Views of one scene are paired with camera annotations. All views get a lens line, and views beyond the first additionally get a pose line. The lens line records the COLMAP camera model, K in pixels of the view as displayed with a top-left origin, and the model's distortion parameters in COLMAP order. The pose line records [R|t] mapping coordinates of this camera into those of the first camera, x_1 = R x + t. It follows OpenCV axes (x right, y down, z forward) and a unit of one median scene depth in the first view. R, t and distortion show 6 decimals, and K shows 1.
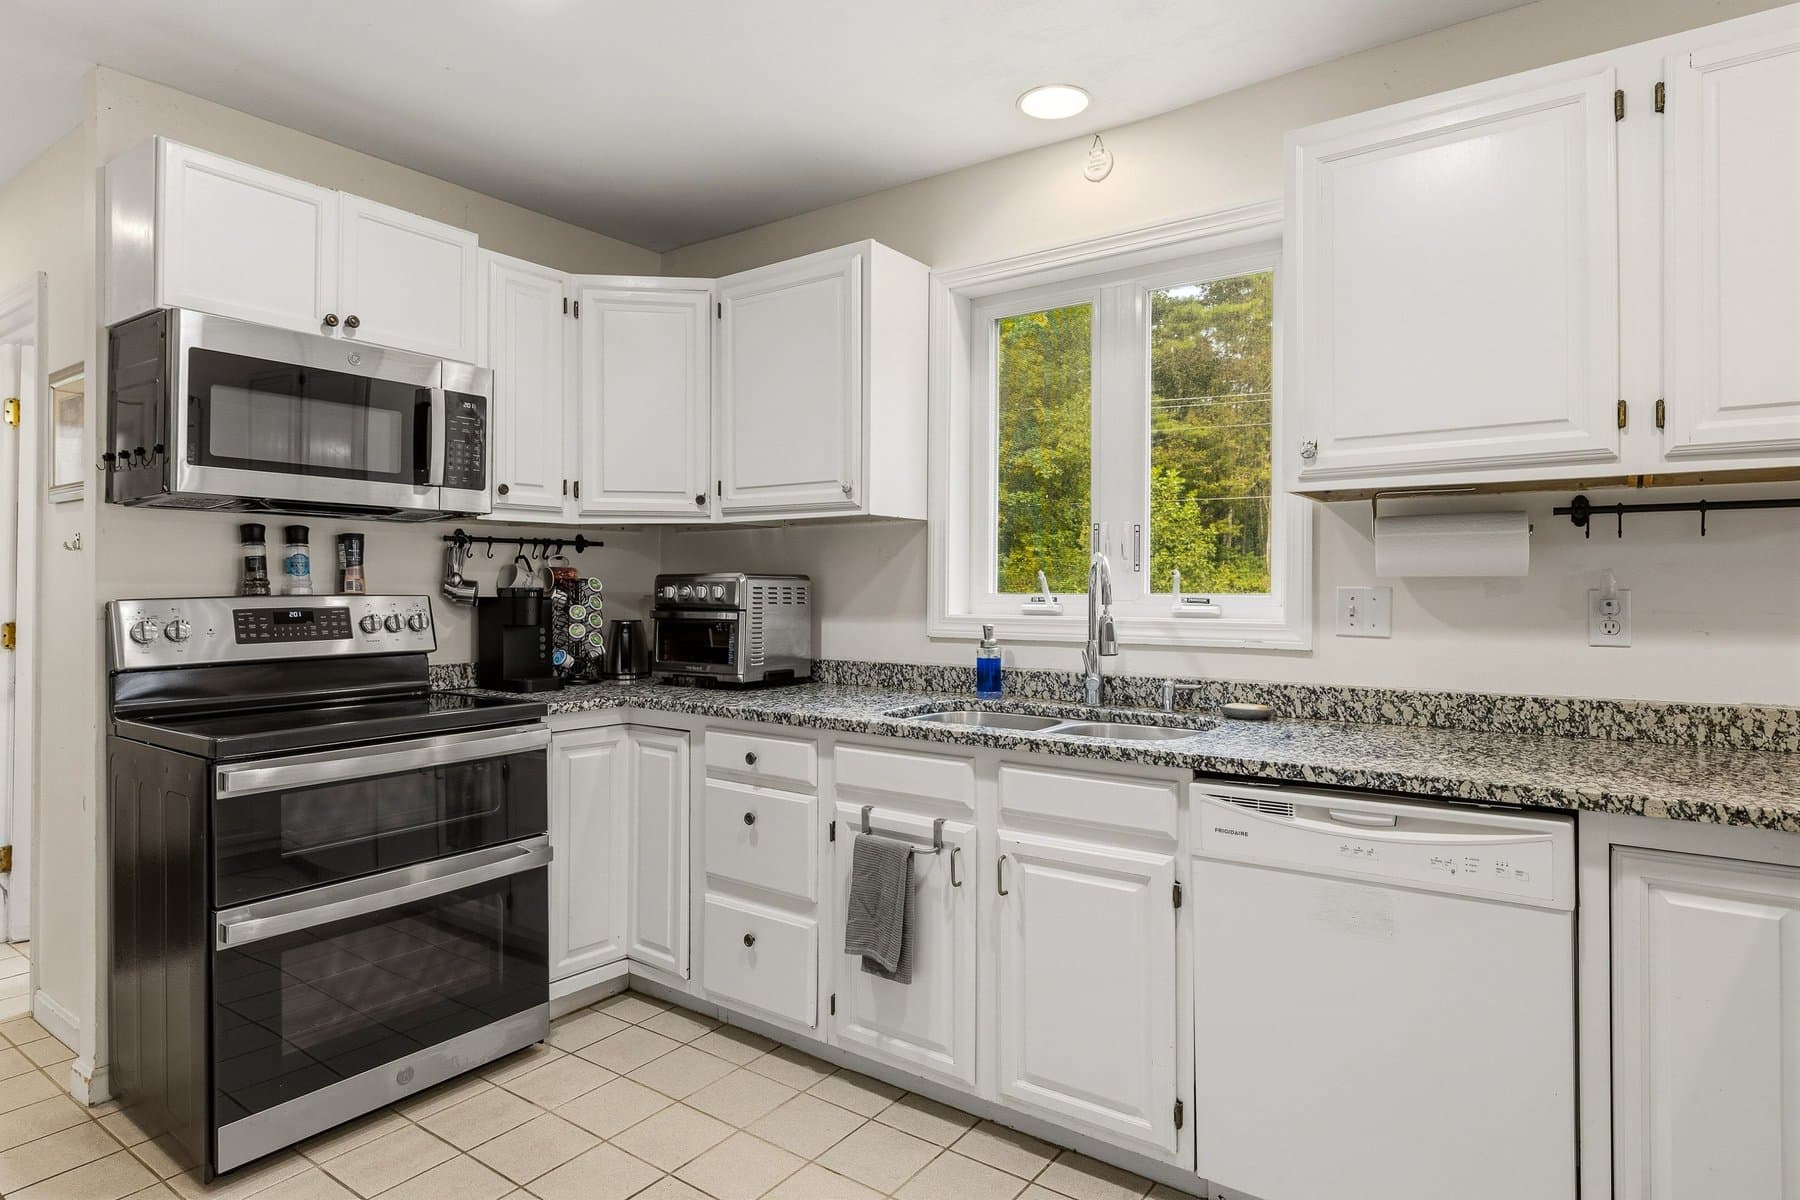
lens RADIAL K [[1005.6, 0, 902.7], [0, 1005.6, 587.9], [0, 0, 1]] dist [-0.002338, -0.001635]
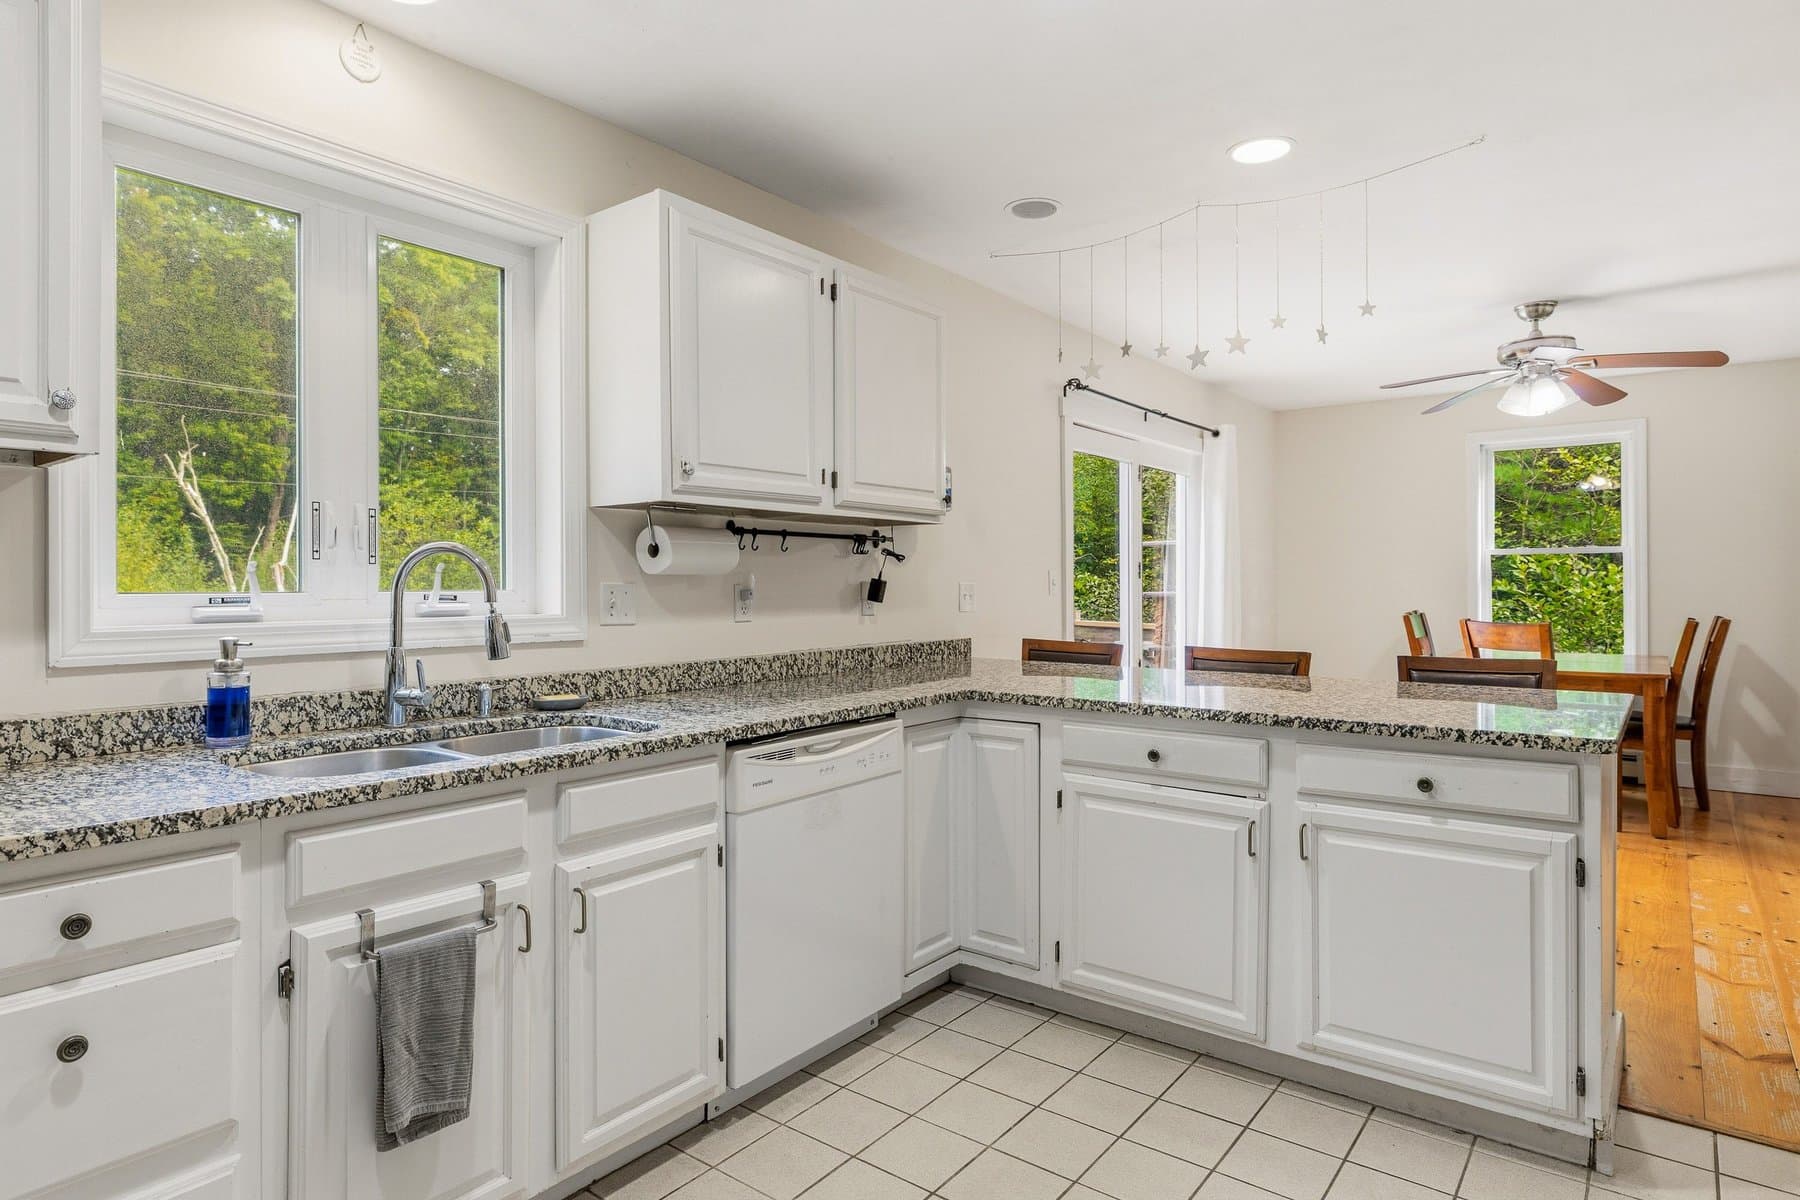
lens RADIAL K [[1005.6, 0, 898.2], [0, 1005.6, 589.3], [0, 0, 1]] dist [-0.002338, -0.001635]
pose [[0.022482, -0.005999, 0.999729, -0.639662], [0.002708, 0.999979, 0.005940, 0.000789], [-0.999744, 0.002574, 0.022497, 0.582922]]
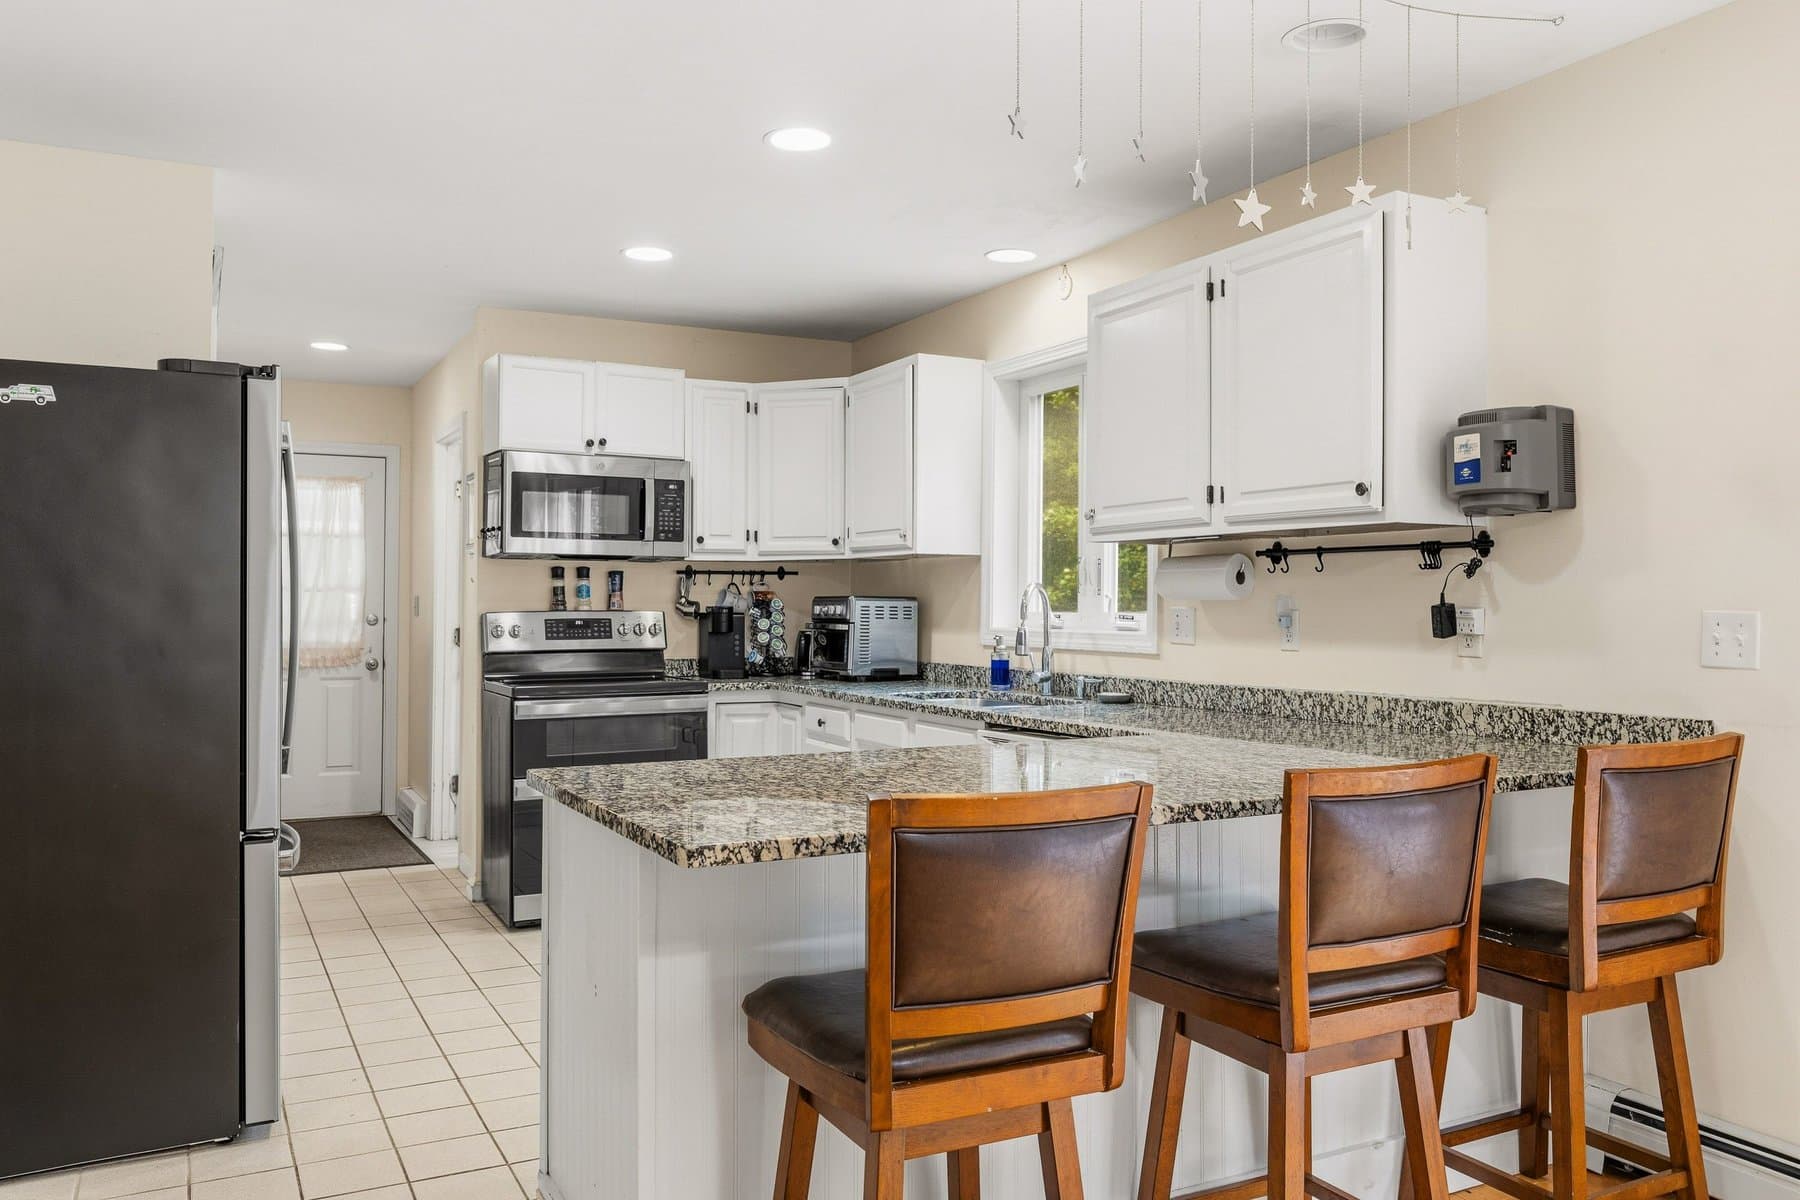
lens RADIAL K [[1363.1, 0, 900.4], [0, 1363.1, 598.2], [0, 0, 1]] dist [0.000960, -0.001459]
pose [[0.895153, -0.000010, -0.445759, 0.845878], [-0.002519, 0.999984, -0.005081, -0.002770], [0.445752, 0.005671, 0.895138, -0.738097]]
